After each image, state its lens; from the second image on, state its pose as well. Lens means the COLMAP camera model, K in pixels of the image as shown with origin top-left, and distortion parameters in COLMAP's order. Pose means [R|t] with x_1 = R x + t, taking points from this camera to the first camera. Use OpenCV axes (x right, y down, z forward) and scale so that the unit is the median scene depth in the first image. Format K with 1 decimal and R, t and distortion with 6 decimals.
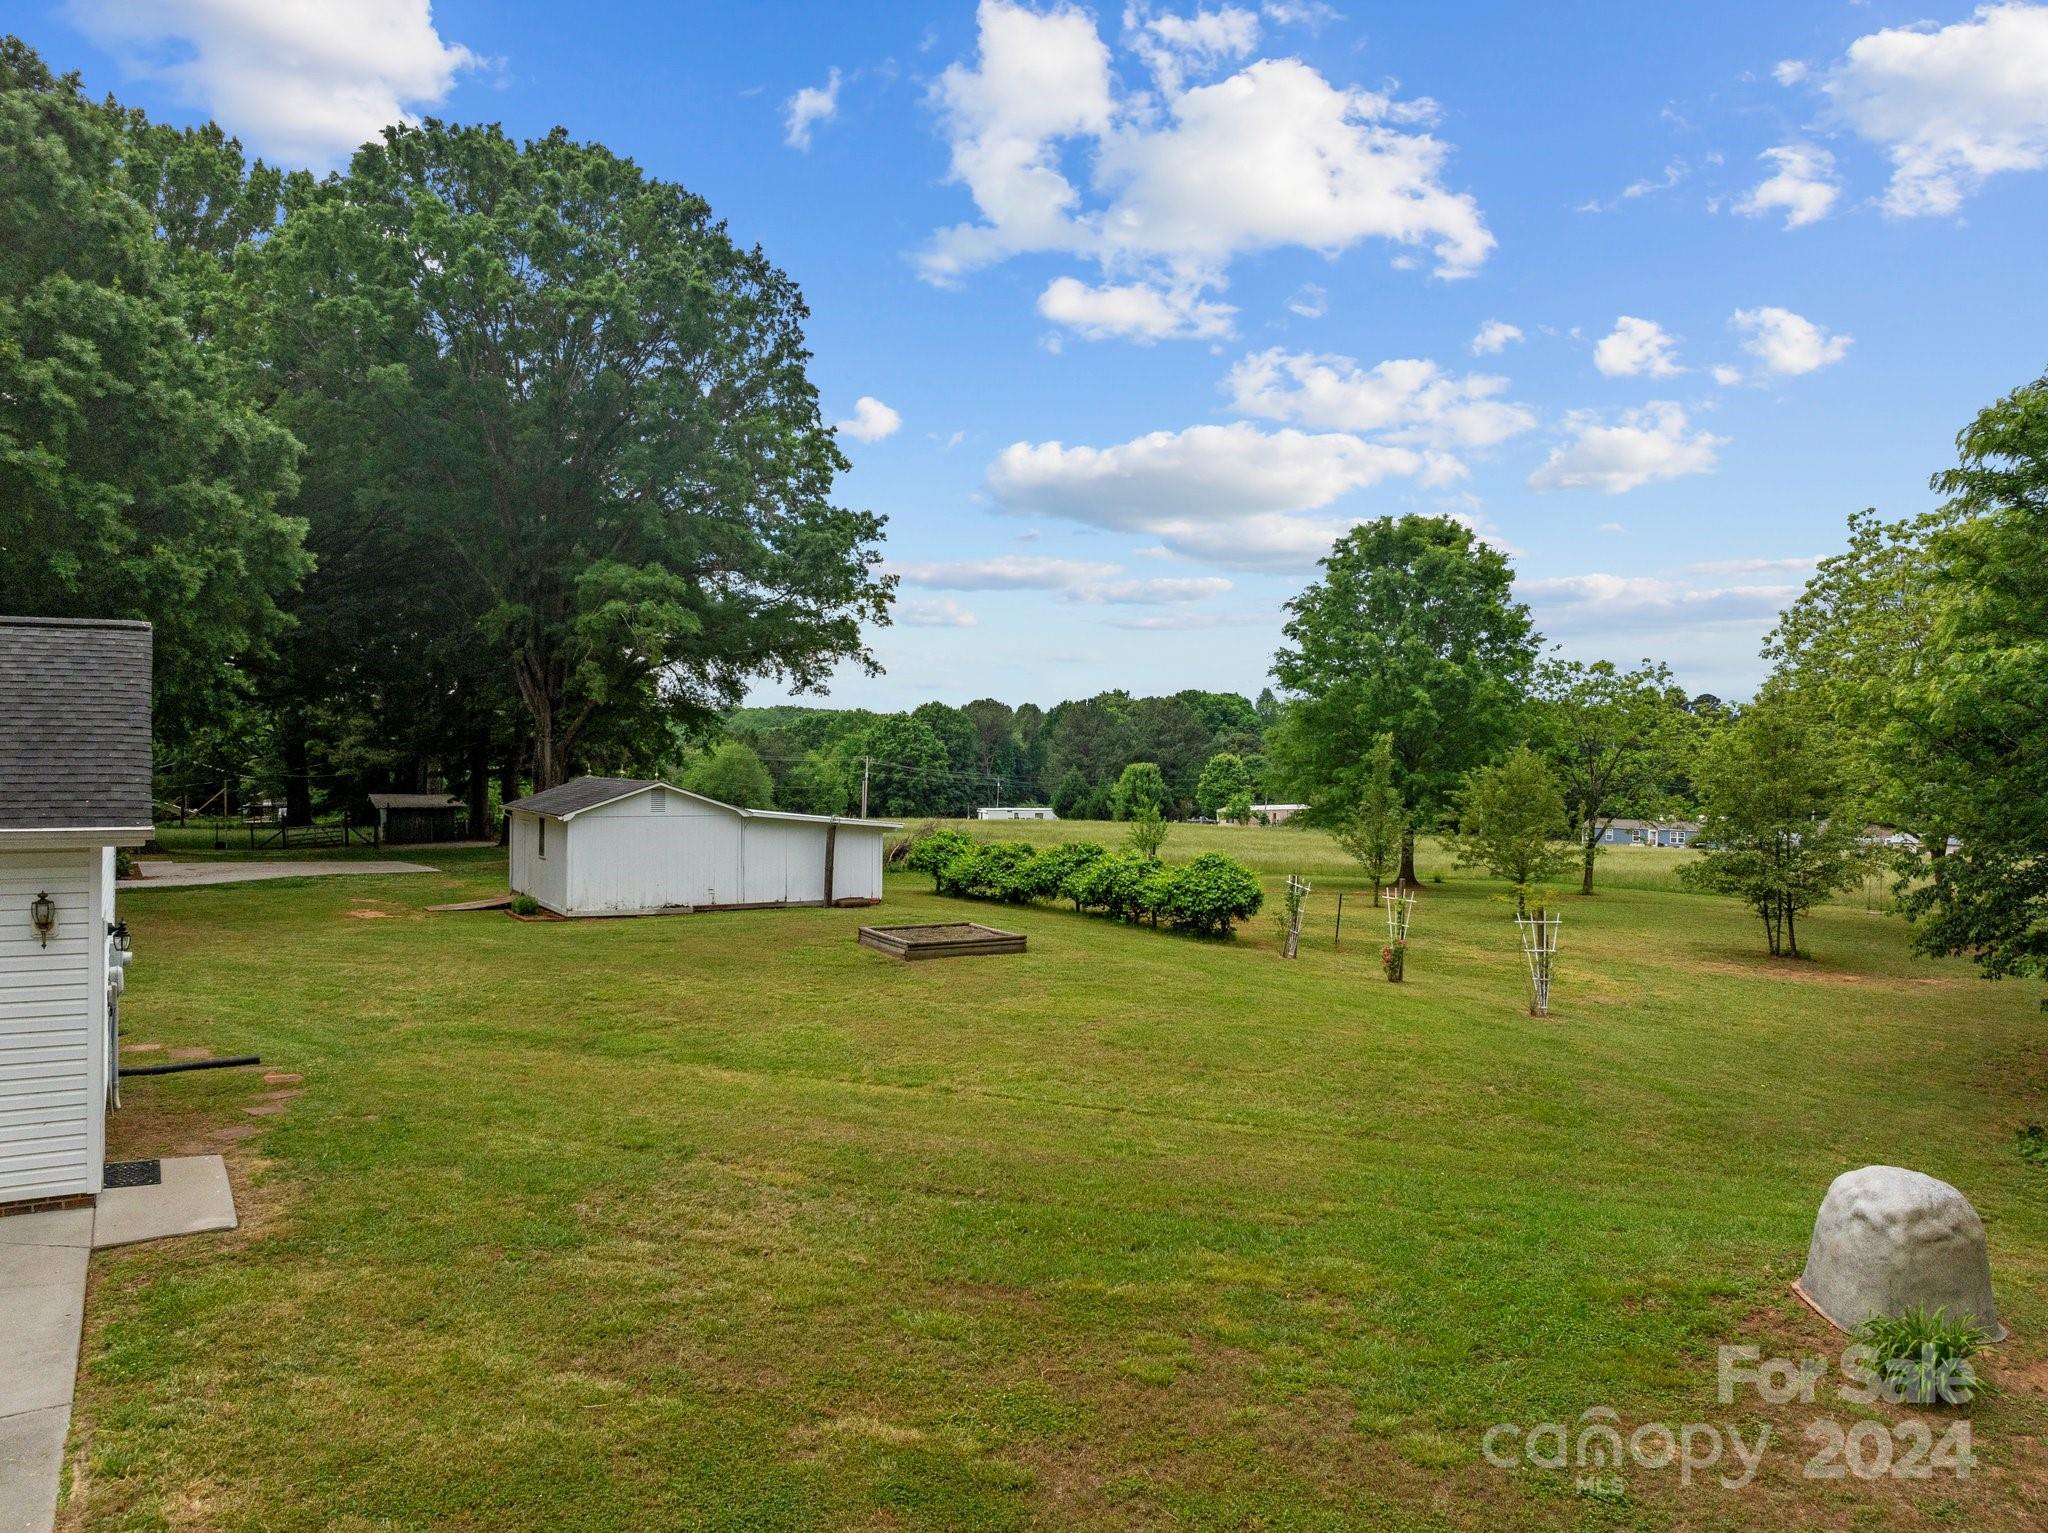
lens RADIAL K [[1677.3, 0, 1014.4], [0, 1677.3, 770.4], [0, 0, 1]] dist [0.048623, -0.000510]
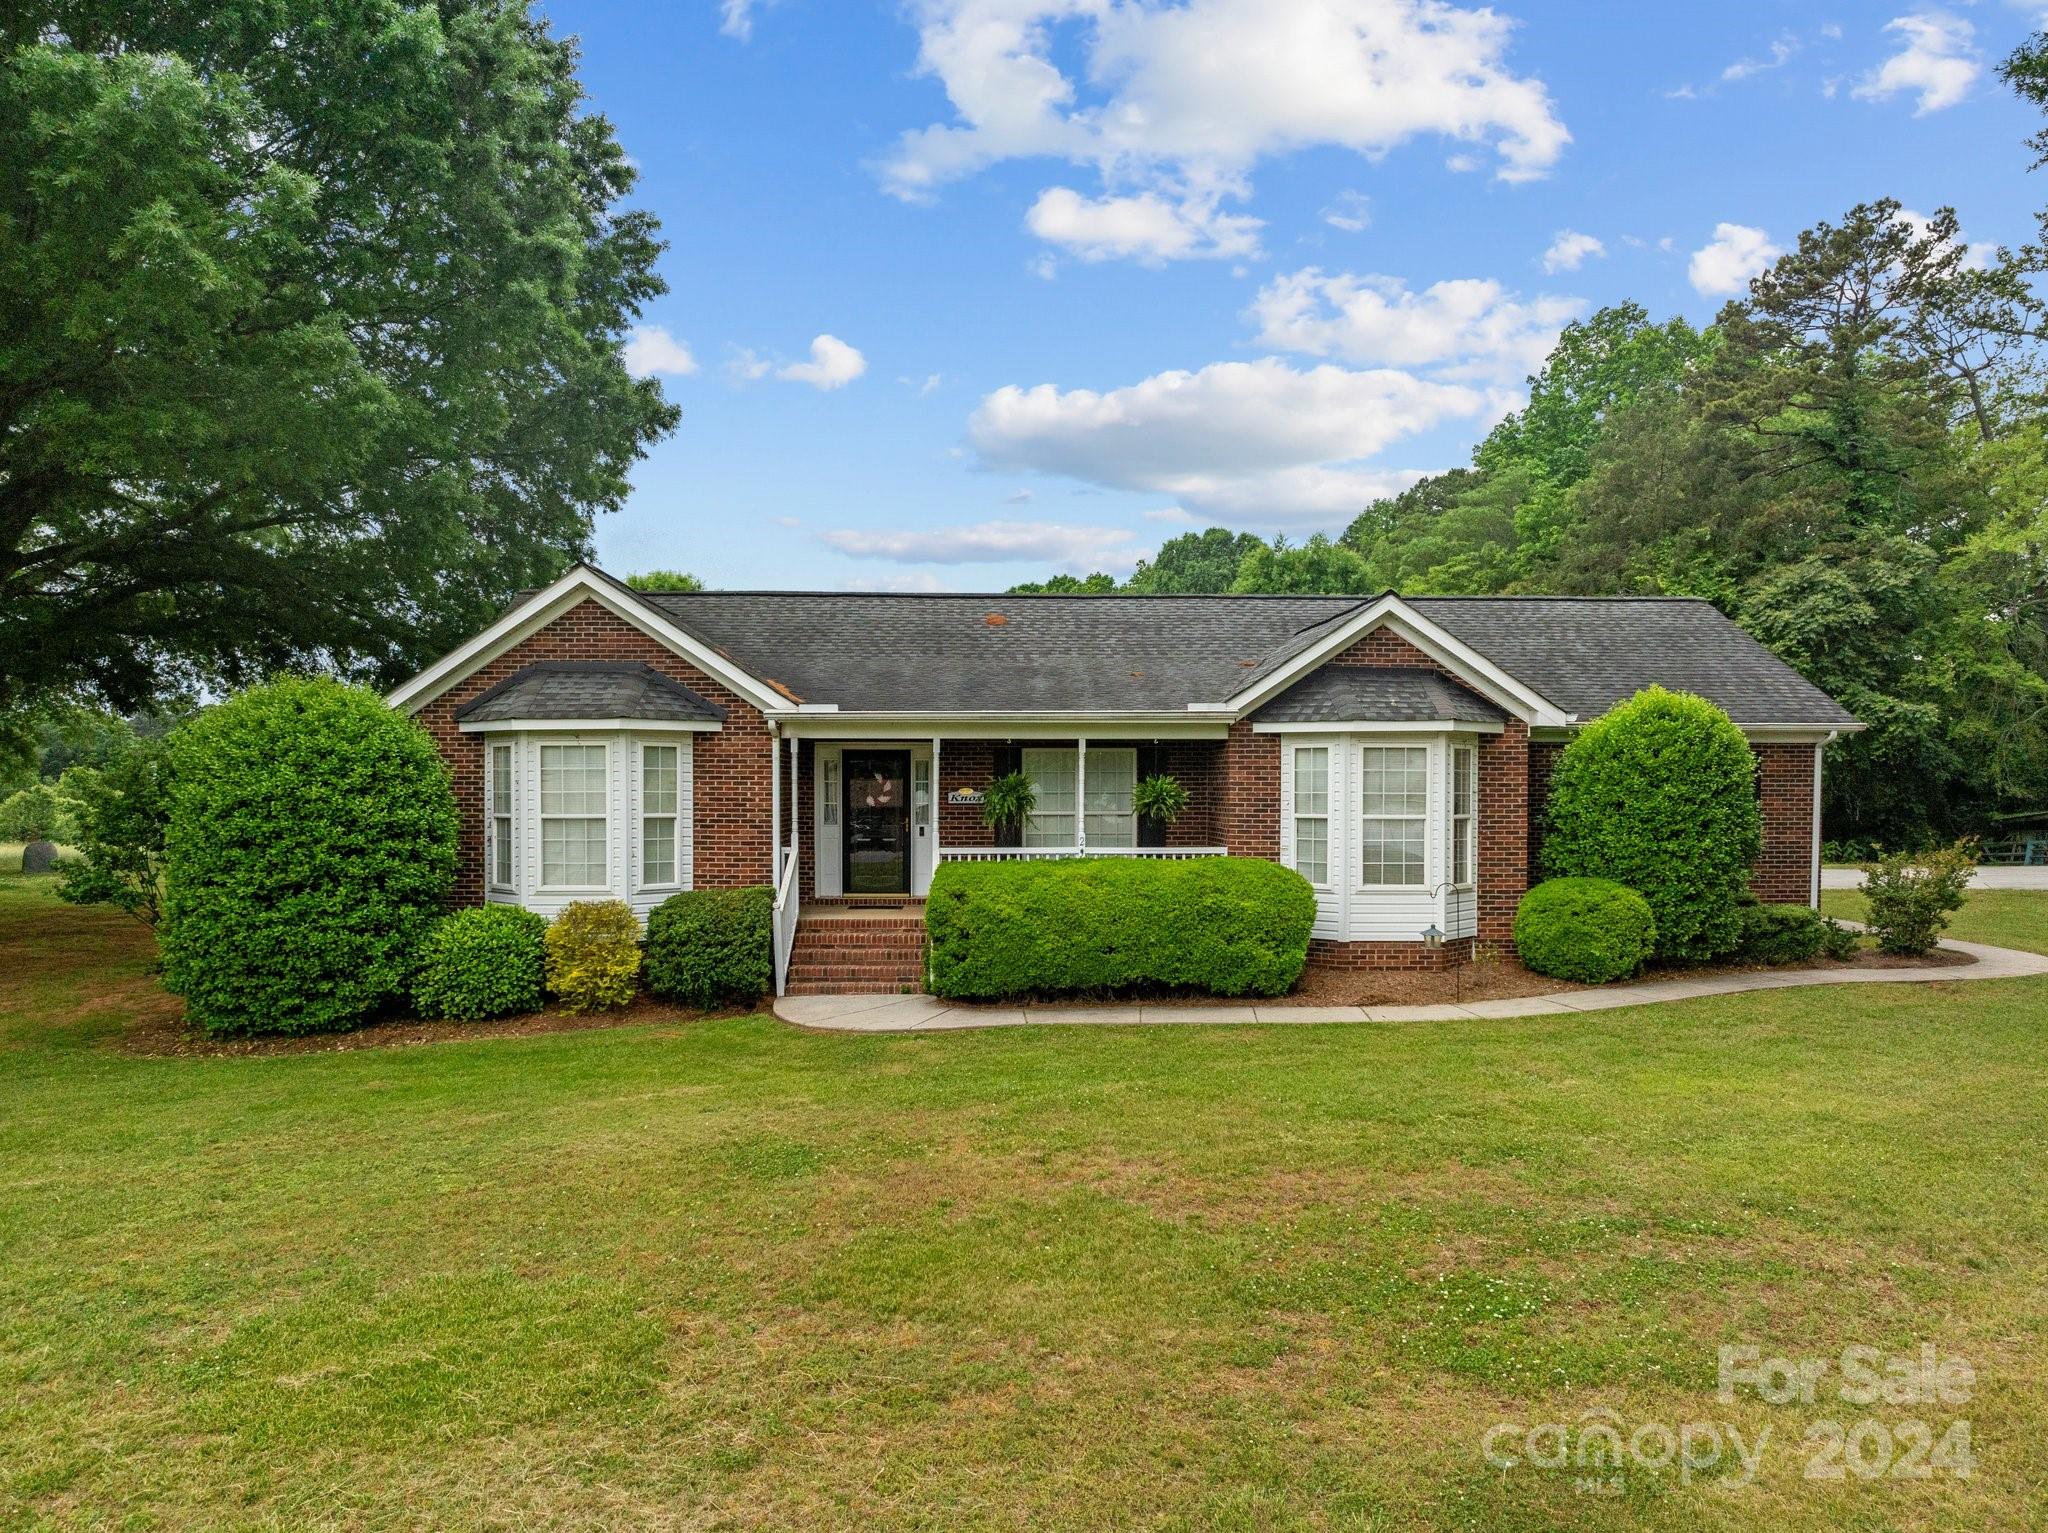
lens RADIAL K [[1677.3, 0, 1027.2], [0, 1677.3, 770.2], [0, 0, 1]] dist [0.048623, -0.000510]
pose [[0.999800, -0.016052, 0.011964, 0.000074], [0.016153, 0.999834, -0.008418, 0.004526], [-0.011827, 0.008610, 0.999893, 0.162298]]
